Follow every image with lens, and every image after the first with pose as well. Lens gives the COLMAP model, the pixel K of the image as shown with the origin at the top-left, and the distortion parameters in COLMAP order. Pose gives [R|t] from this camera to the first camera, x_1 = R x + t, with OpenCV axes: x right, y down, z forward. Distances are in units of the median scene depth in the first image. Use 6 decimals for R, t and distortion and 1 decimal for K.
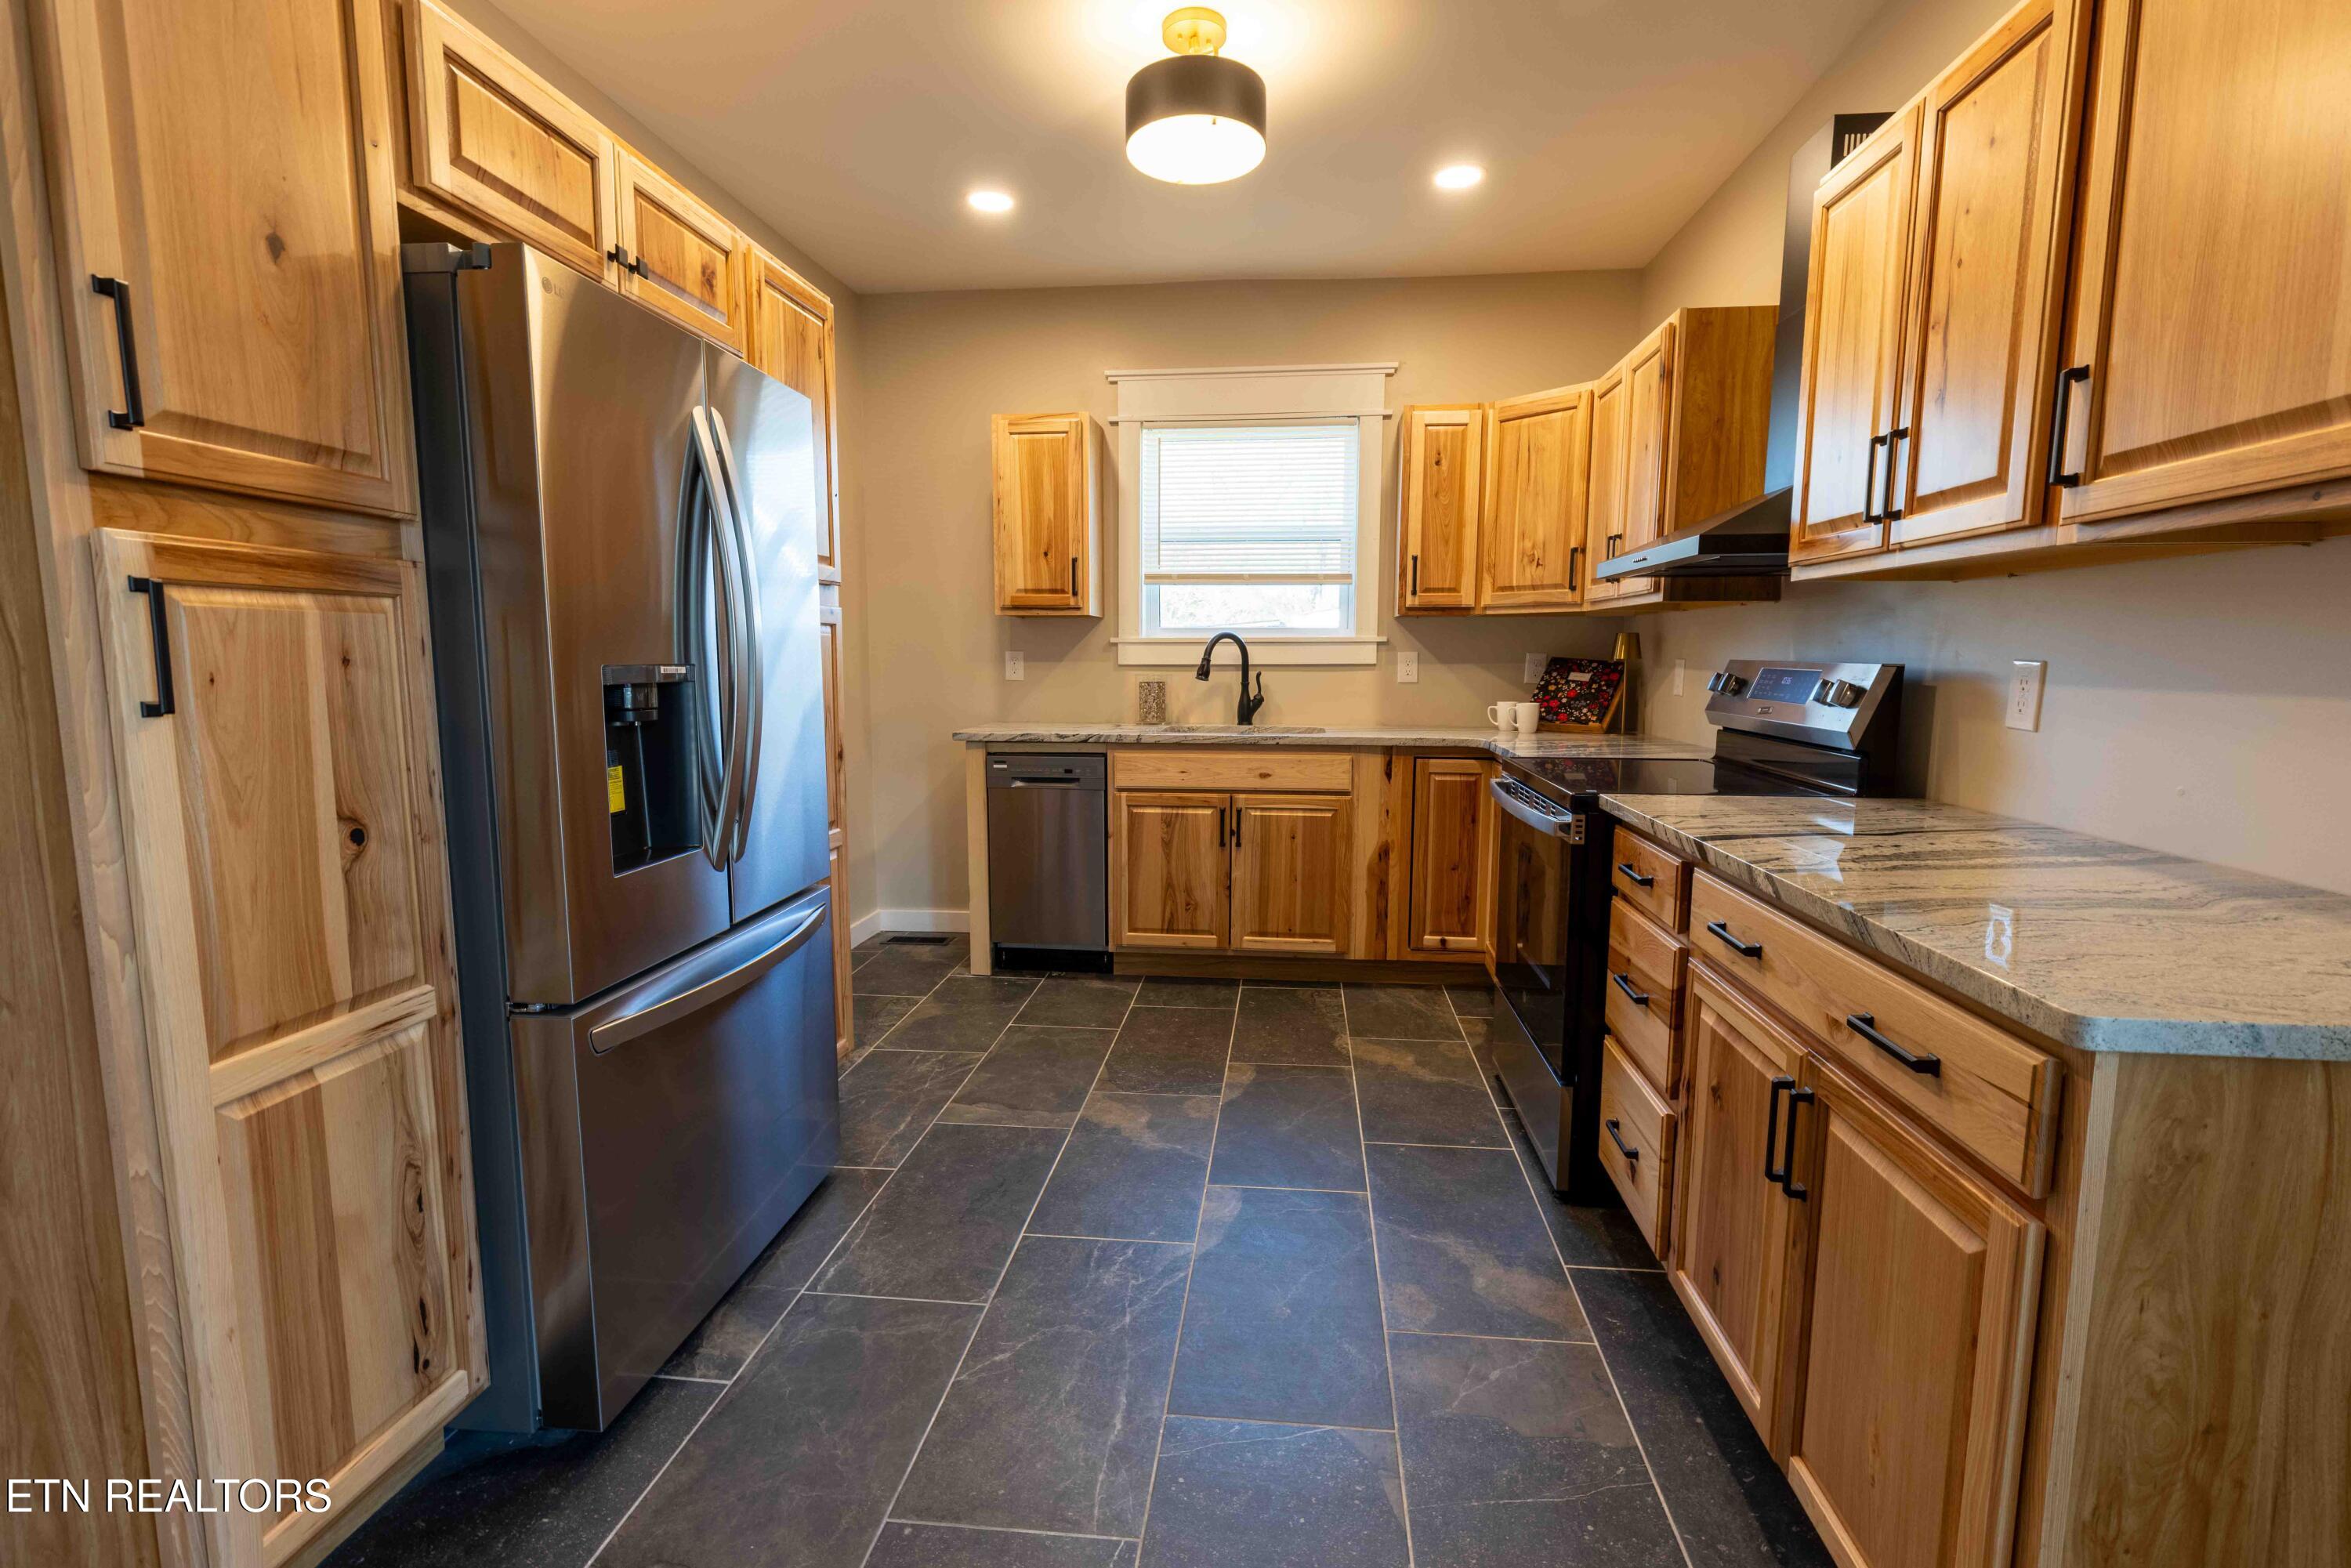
lens RADIAL K [[1048.7, 0, 1175.5], [0, 1048.7, 784.0], [0, 0, 1]] dist [0.000753, -0.000158]
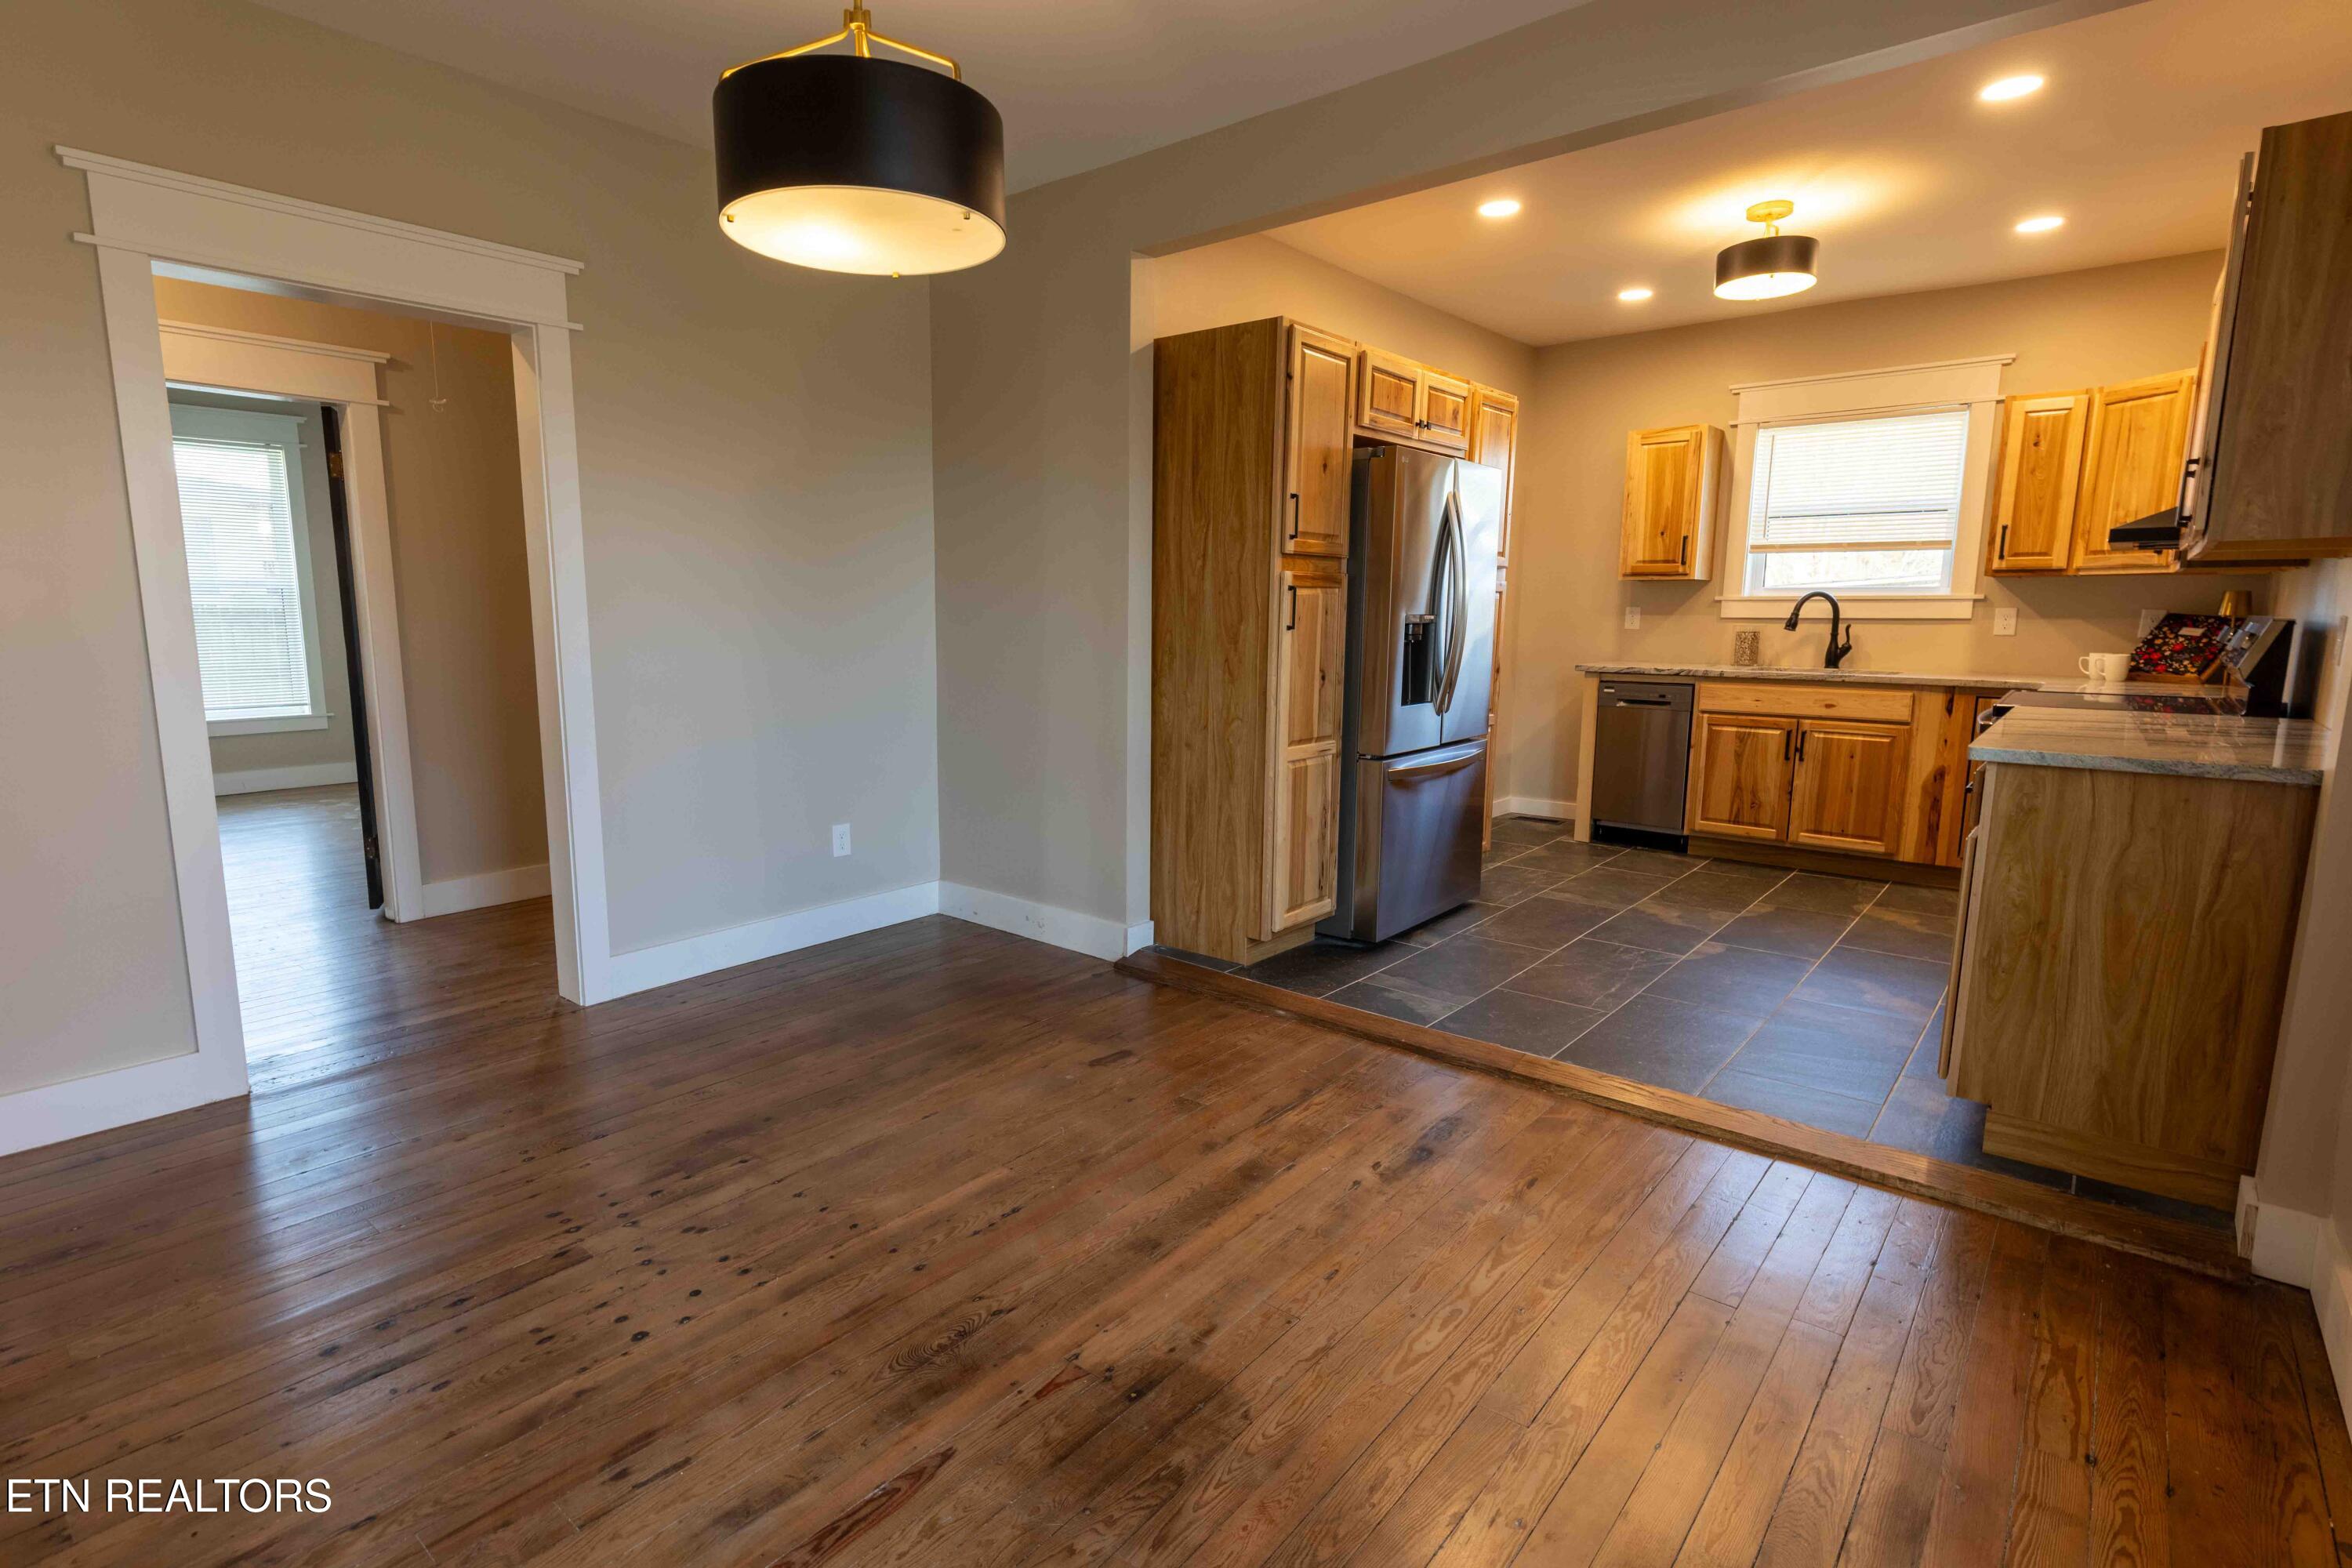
lens RADIAL K [[1124.0, 0, 1126.0], [0, 1124.0, 780.3], [0, 0, 1]] dist [0.003278, -0.000053]
pose [[0.818181, 0.089427, -0.567964, 0.167962], [-0.072411, 0.995992, 0.052509, 0.070713], [0.570383, -0.001835, 0.821377, -0.595850]]
